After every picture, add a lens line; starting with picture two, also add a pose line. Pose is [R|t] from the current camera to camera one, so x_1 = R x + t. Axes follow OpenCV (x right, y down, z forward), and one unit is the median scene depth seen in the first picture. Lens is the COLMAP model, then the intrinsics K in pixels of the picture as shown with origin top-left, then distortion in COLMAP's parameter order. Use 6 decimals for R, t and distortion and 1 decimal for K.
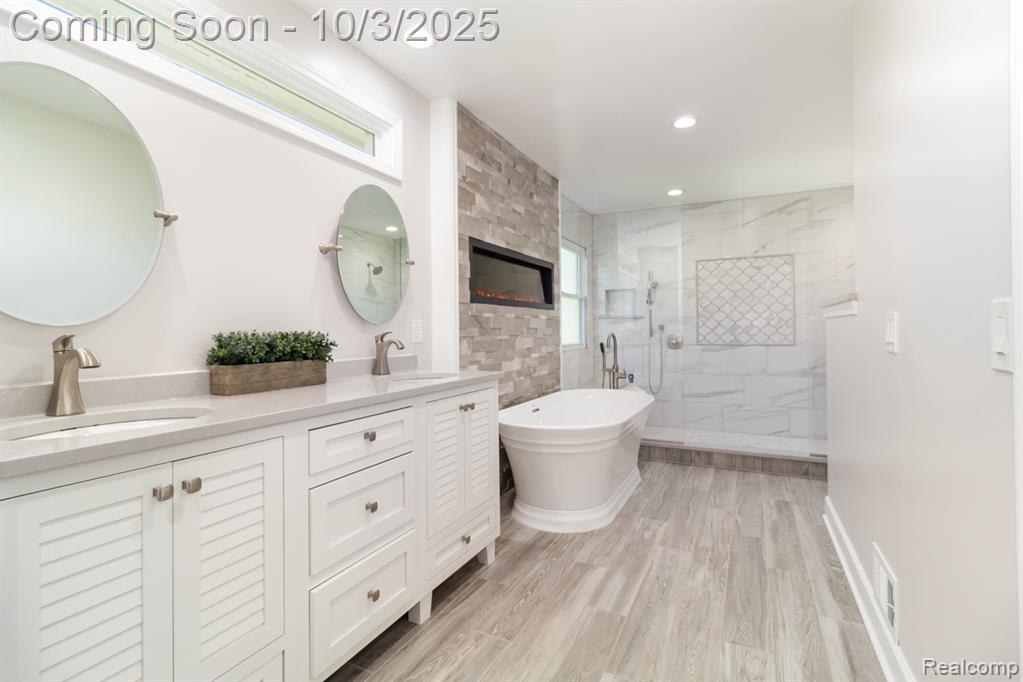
lens RADIAL K [[473.5, 0, 519.4], [0, 473.5, 327.4], [0, 0, 1]] dist [0.004164, 0.000424]
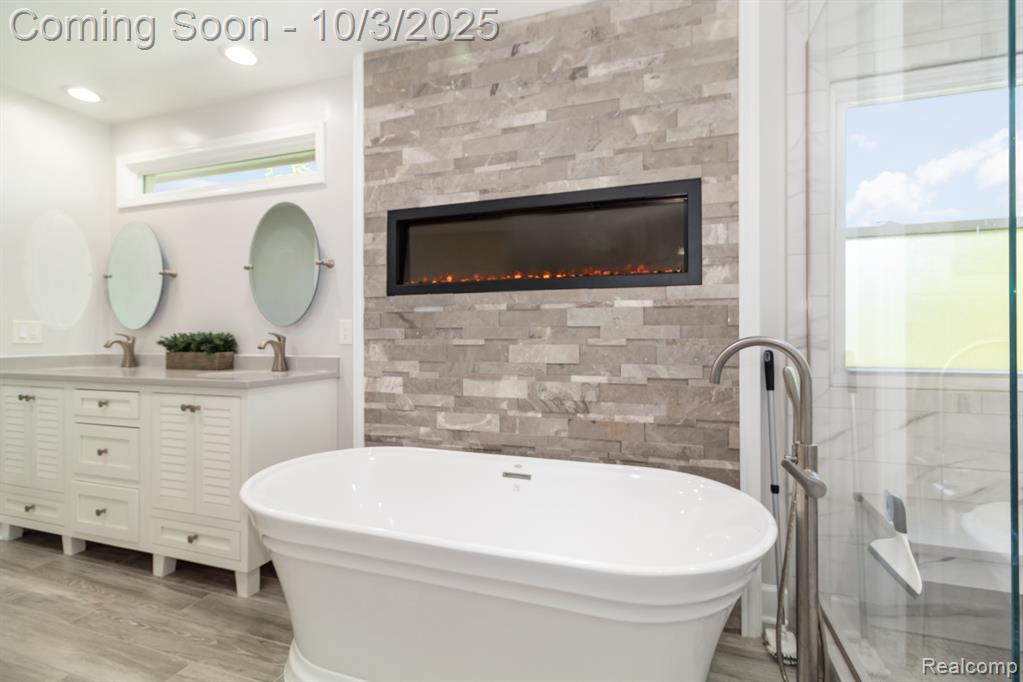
lens RADIAL K [[473.5, 0, 519.0], [0, 473.5, 333.8], [0, 0, 1]] dist [0.004164, 0.000424]
pose [[0.123910, 0.006420, -0.992273, 0.705081], [0.007683, 0.999943, 0.007429, 0.006161], [0.992264, -0.008544, 0.123854, 1.132792]]
